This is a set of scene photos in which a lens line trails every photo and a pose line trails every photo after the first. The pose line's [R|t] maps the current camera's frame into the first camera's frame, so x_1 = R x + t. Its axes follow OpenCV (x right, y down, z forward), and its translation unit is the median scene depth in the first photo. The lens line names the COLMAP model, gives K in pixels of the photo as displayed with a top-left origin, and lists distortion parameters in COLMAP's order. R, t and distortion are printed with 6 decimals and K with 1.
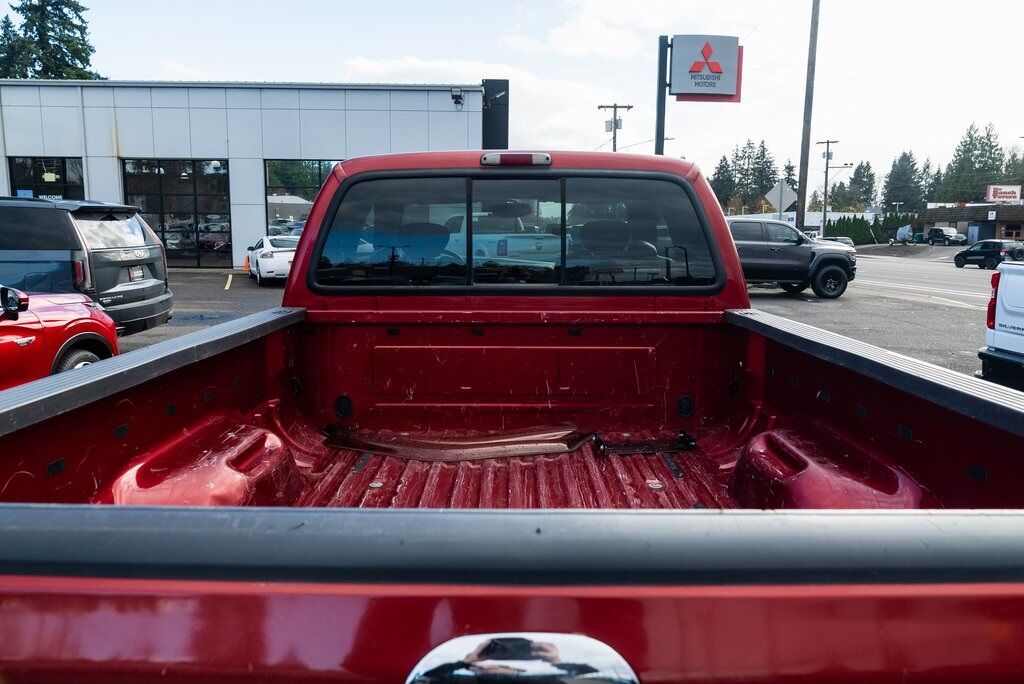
lens RADIAL K [[694.8, 0, 512.0], [0, 694.8, 342.0], [0, 0, 1]] dist [-0.038594, 0.025232]
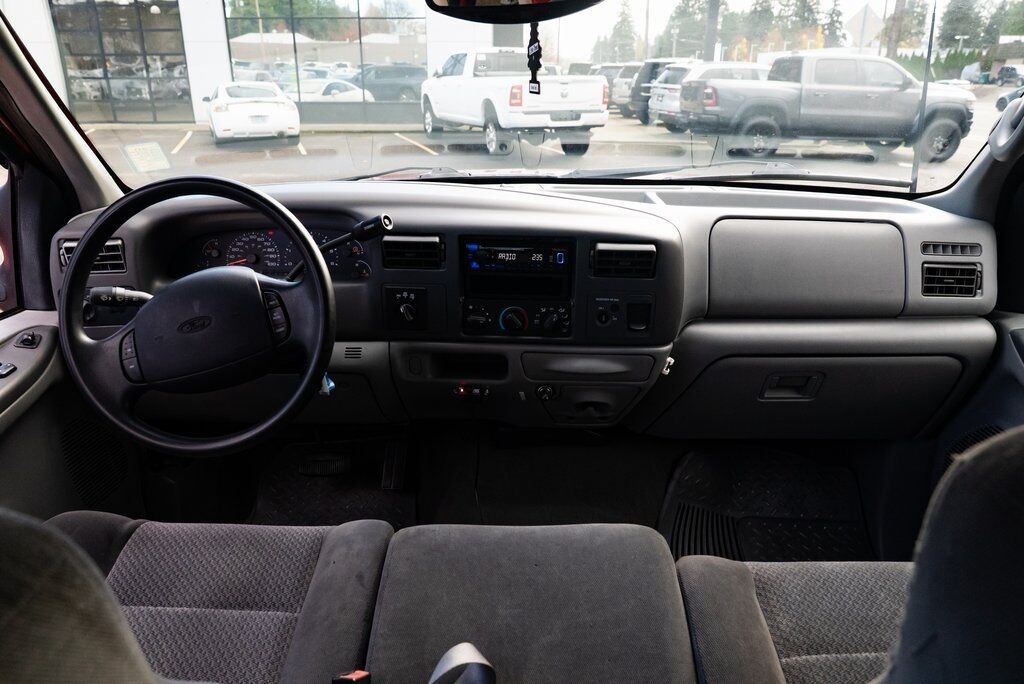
lens RADIAL K [[694.8, 0, 512.0], [0, 694.8, 342.0], [0, 0, 1]] dist [-0.038594, 0.025232]
pose [[0.999728, 0.001455, -0.023279, -0.000281], [0.003516, 0.977245, 0.212084, -0.024705], [0.023057, -0.212108, 0.976974, 0.148390]]
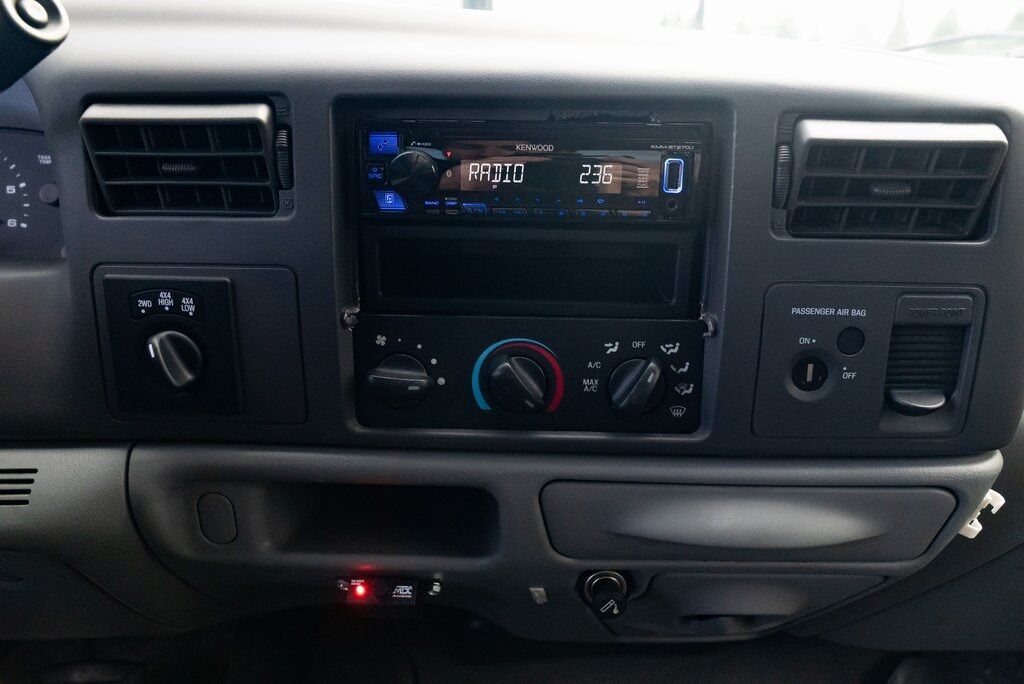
lens RADIAL K [[764.0, 0, 512.0], [0, 764.0, 342.0], [0, 0, 1]] dist [-0.007368, -0.002884]
pose [[0.999947, -0.004153, 0.009403, -0.001718], [0.002647, 0.987932, 0.154868, -0.018685], [-0.009933, -0.154835, 0.987890, 0.183501]]
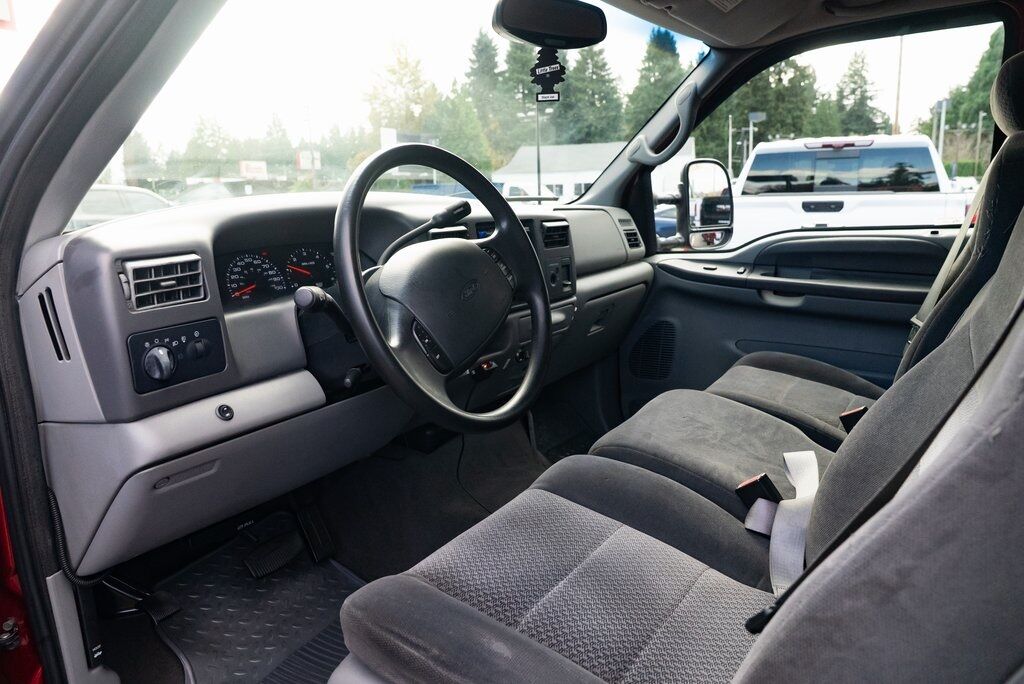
lens RADIAL K [[694.8, 0, 512.0], [0, 694.8, 342.0], [0, 0, 1]] dist [-0.038594, 0.025232]
pose [[0.540462, -0.190554, 0.819506, -0.055456], [0.166422, 0.978983, 0.117881, -0.017943], [-0.824745, 0.072674, 0.560815, 0.165628]]
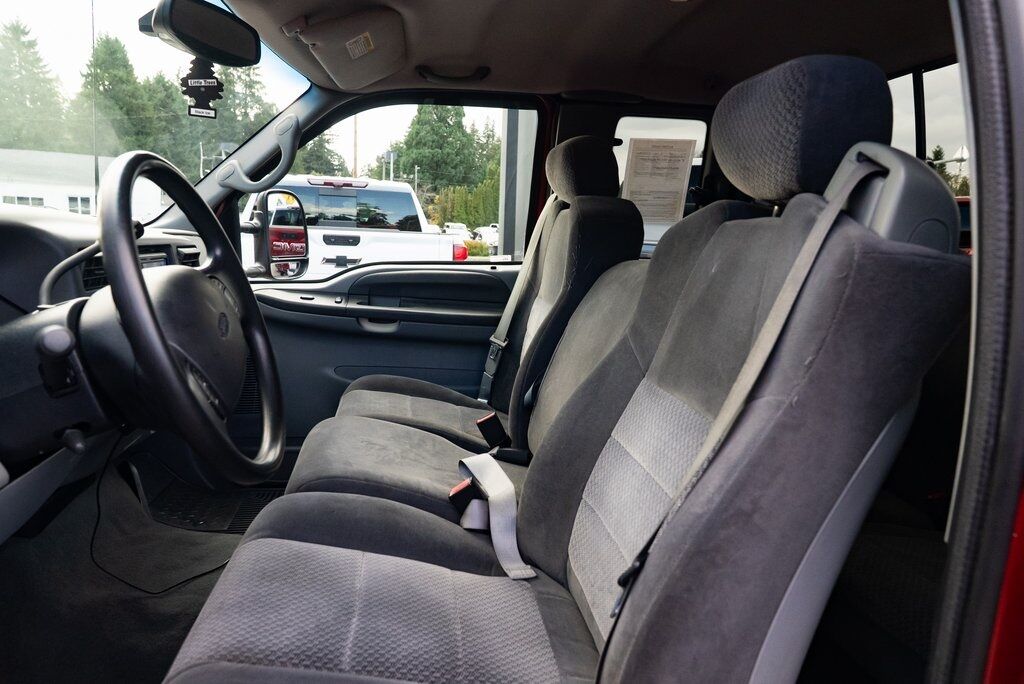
lens RADIAL K [[694.8, 0, 512.0], [0, 694.8, 342.0], [0, 0, 1]] dist [-0.038594, 0.025232]
pose [[-0.150212, -0.166401, 0.974550, -0.060502], [0.119278, 0.975483, 0.184945, -0.020588], [-0.981432, 0.144024, -0.126682, 0.180726]]
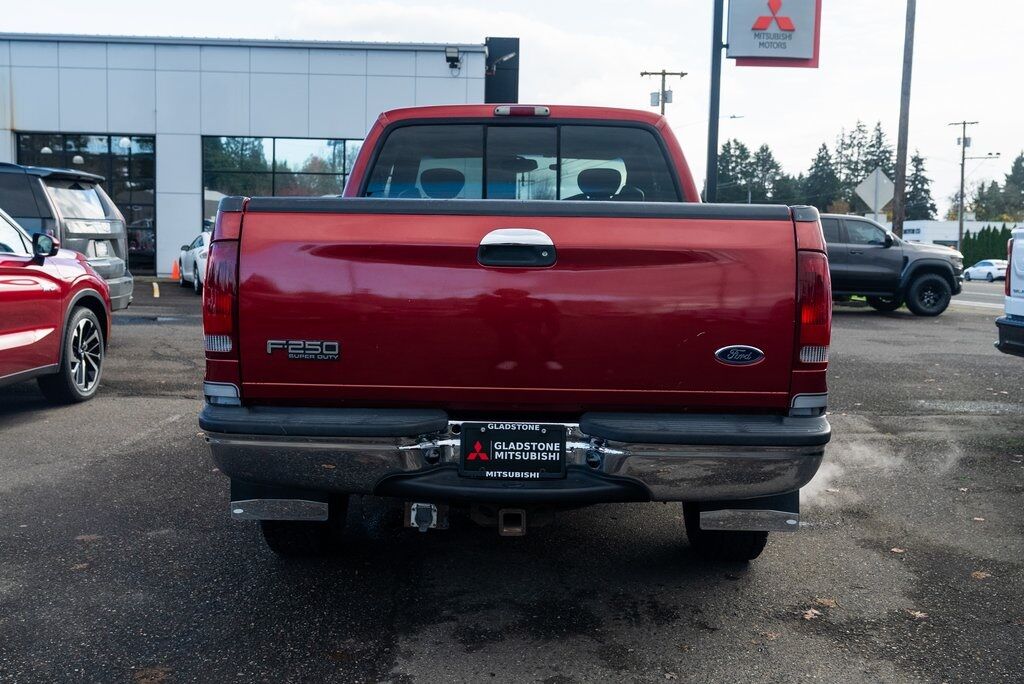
lens RADIAL K [[1003.9, 0, 512.0], [0, 1003.9, 342.0], [0, 0, 1]] dist [0.001866, -0.009070]
pose [[0.999897, 0.011025, -0.009212, 0.001106], [-0.011605, 0.997781, -0.065567, 0.036389], [0.008468, 0.065668, 0.997806, -0.105714]]
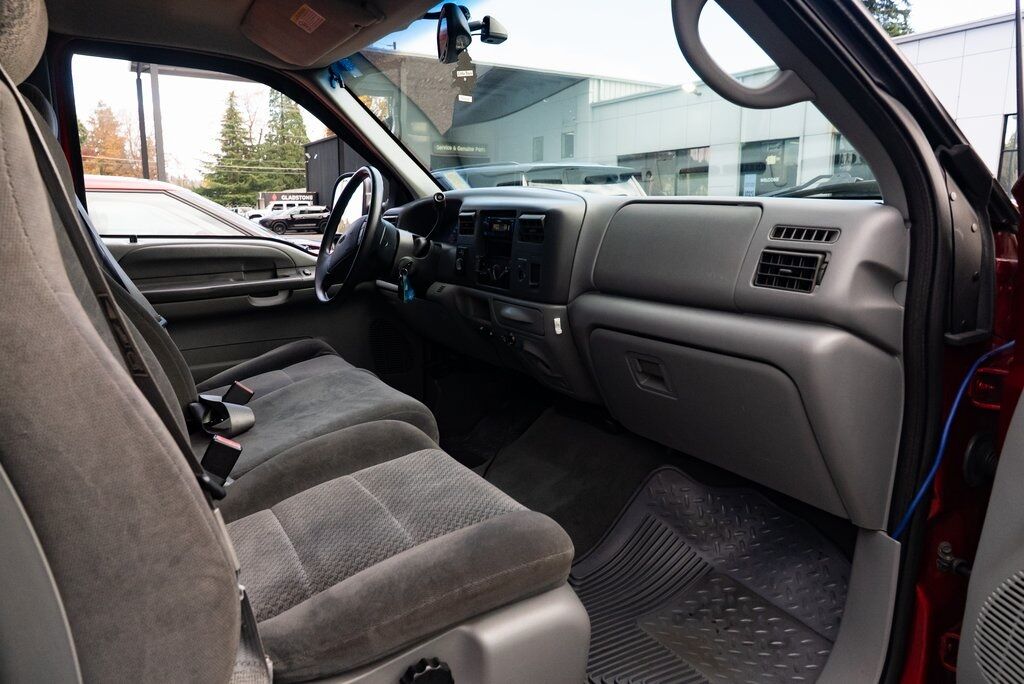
lens RADIAL K [[694.8, 0, 512.0], [0, 694.8, 342.0], [0, 0, 1]] dist [-0.038594, 0.025232]
pose [[0.487233, 0.147435, -0.860736, 0.063922], [-0.133422, 0.986641, 0.093475, -0.014930], [0.863019, 0.069297, 0.500396, 0.167170]]
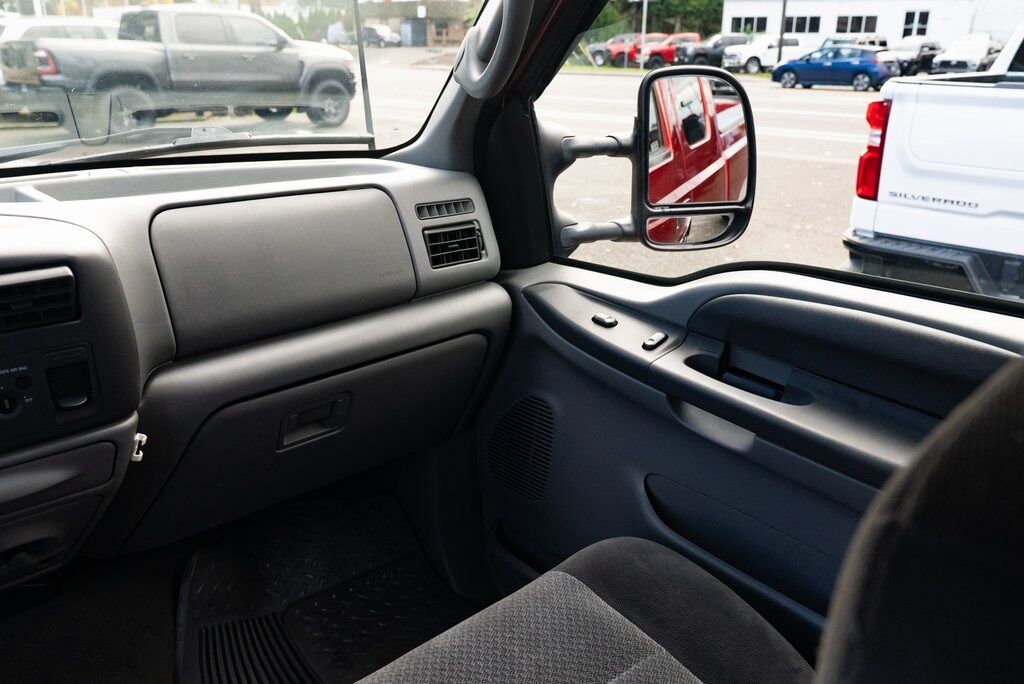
lens RADIAL K [[842.3, 0, 512.0], [0, 842.3, 342.0], [0, 0, 1]] dist [-0.014356, 0.018449]
pose [[0.744617, -0.230664, 0.626370, -0.000547], [0.104693, 0.967138, 0.231697, -0.024160], [-0.659231, -0.106949, 0.744296, 0.158611]]
